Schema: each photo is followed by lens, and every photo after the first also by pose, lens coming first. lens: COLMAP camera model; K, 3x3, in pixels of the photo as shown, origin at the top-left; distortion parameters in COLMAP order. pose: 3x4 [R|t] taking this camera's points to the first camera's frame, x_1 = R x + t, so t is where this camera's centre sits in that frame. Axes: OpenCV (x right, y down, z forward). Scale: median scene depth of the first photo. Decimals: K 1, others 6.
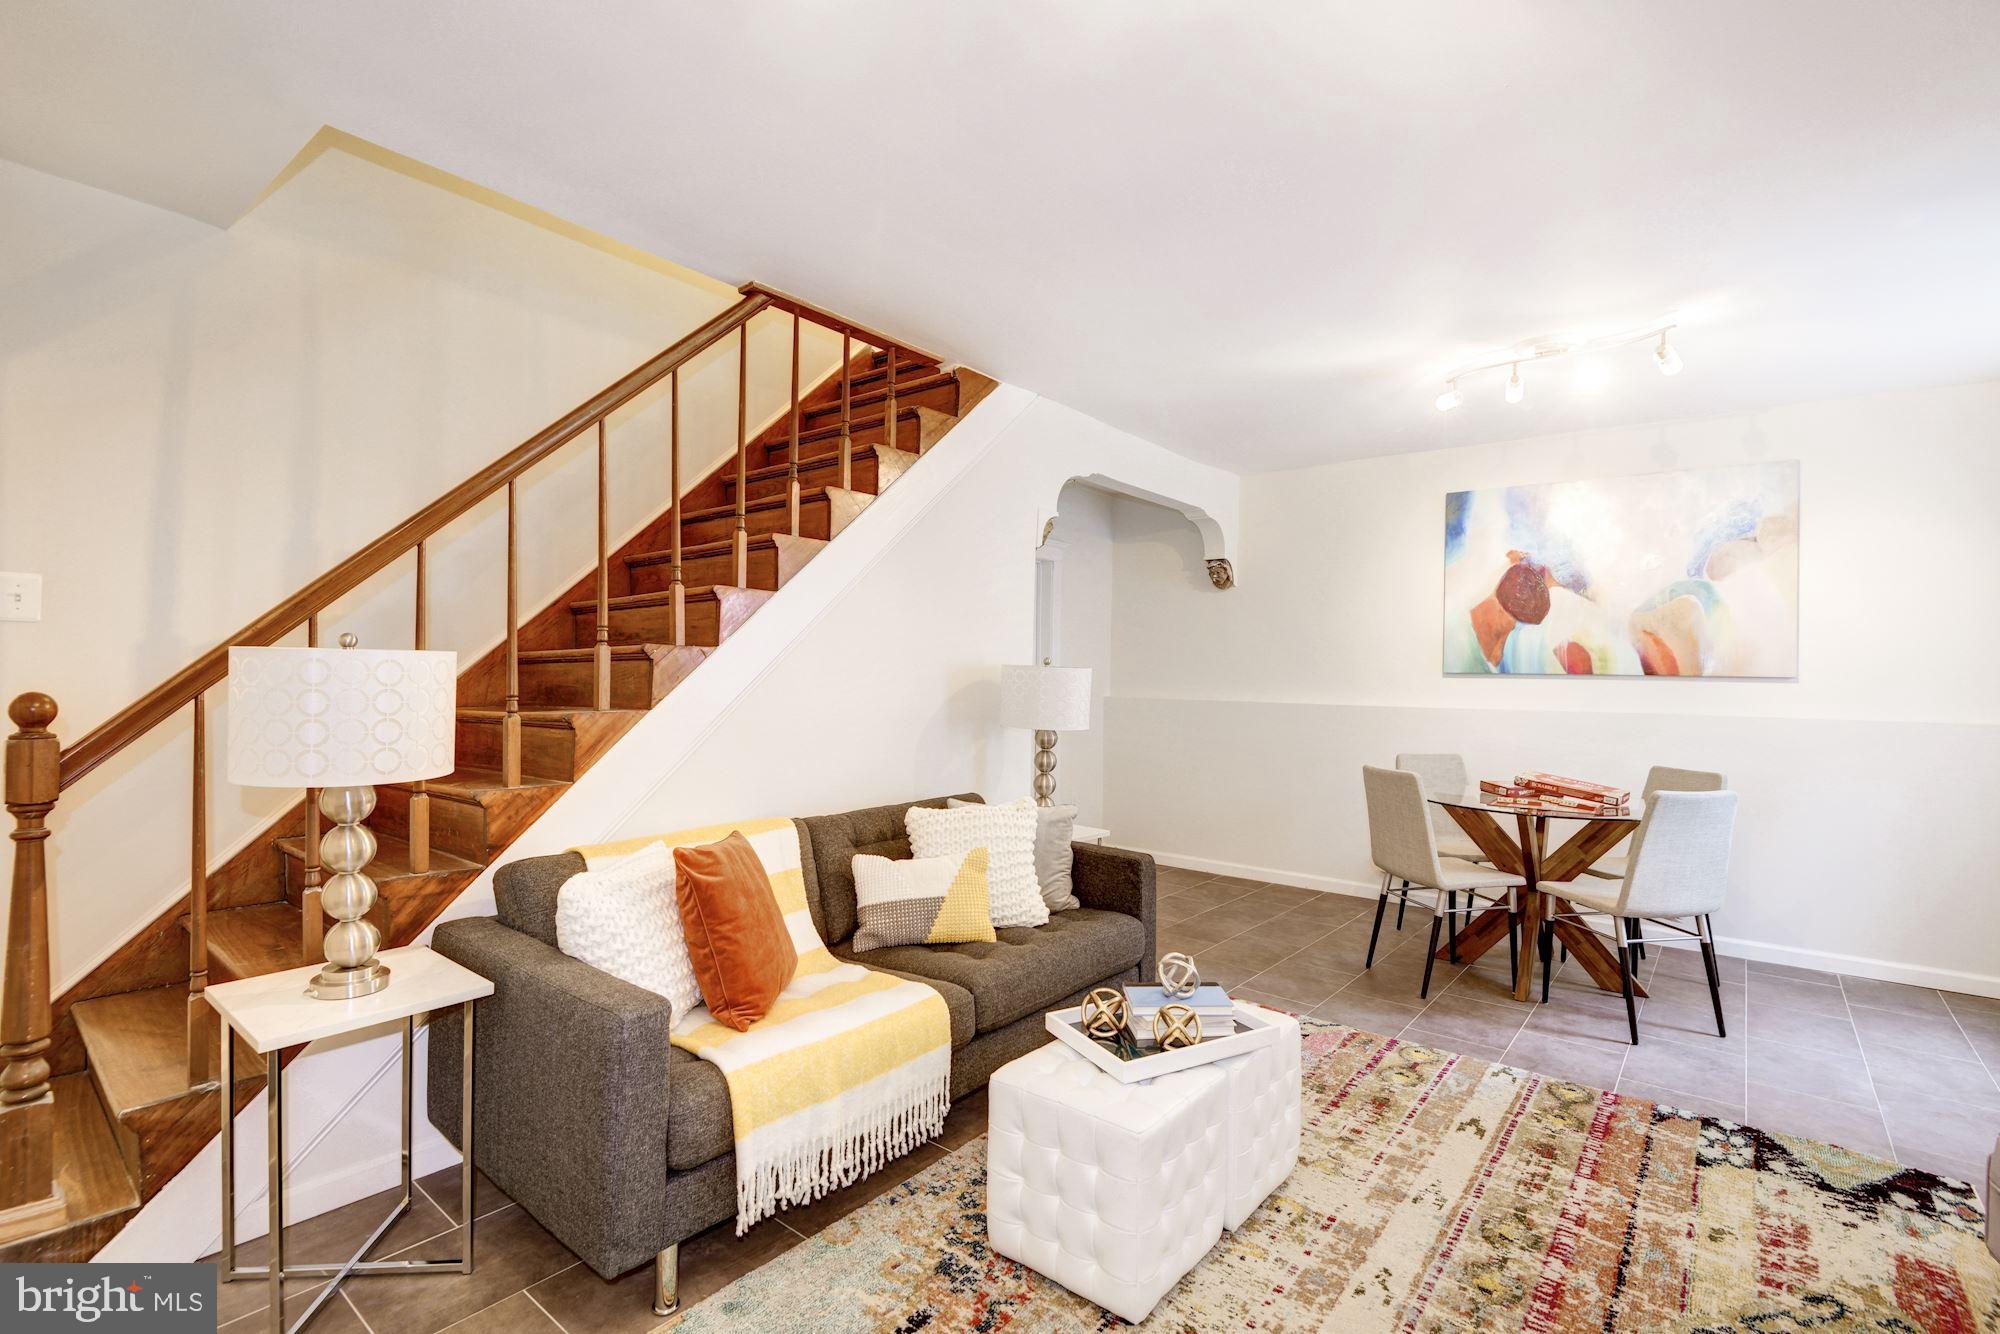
lens RADIAL K [[933.1, 0, 1007.7], [0, 933.1, 670.1], [0, 0, 1]] dist [0.028717, -0.021871]
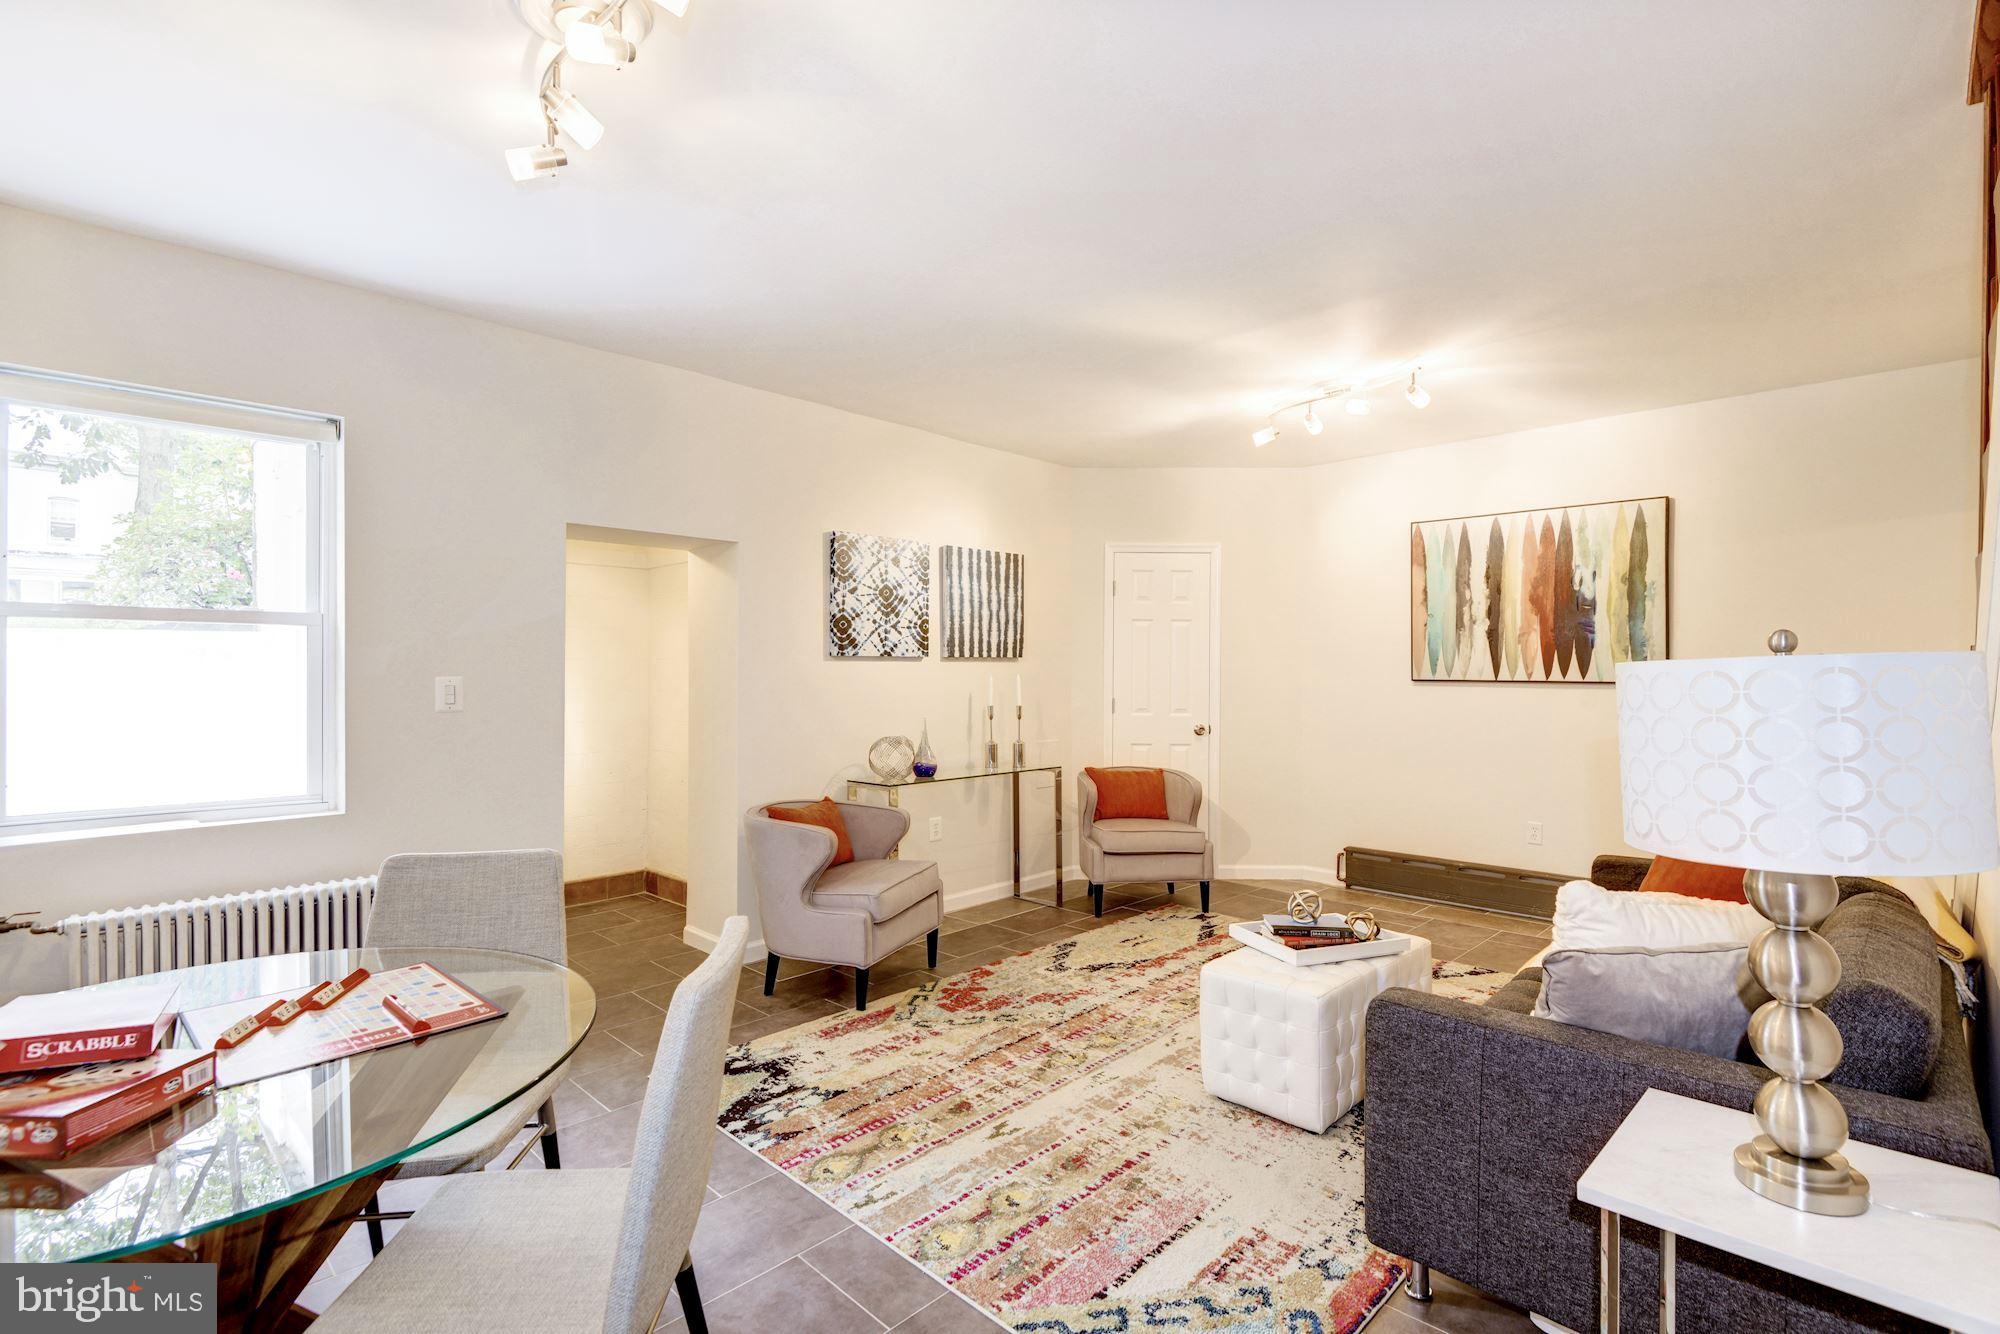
lens RADIAL K [[933.1, 0, 1007.7], [0, 933.1, 670.1], [0, 0, 1]] dist [0.028717, -0.021871]
pose [[-0.995360, -0.003685, 0.096147, 0.414286], [-0.003196, 0.999981, 0.005234, 0.004631], [-0.096164, 0.004902, -0.995353, 2.047502]]
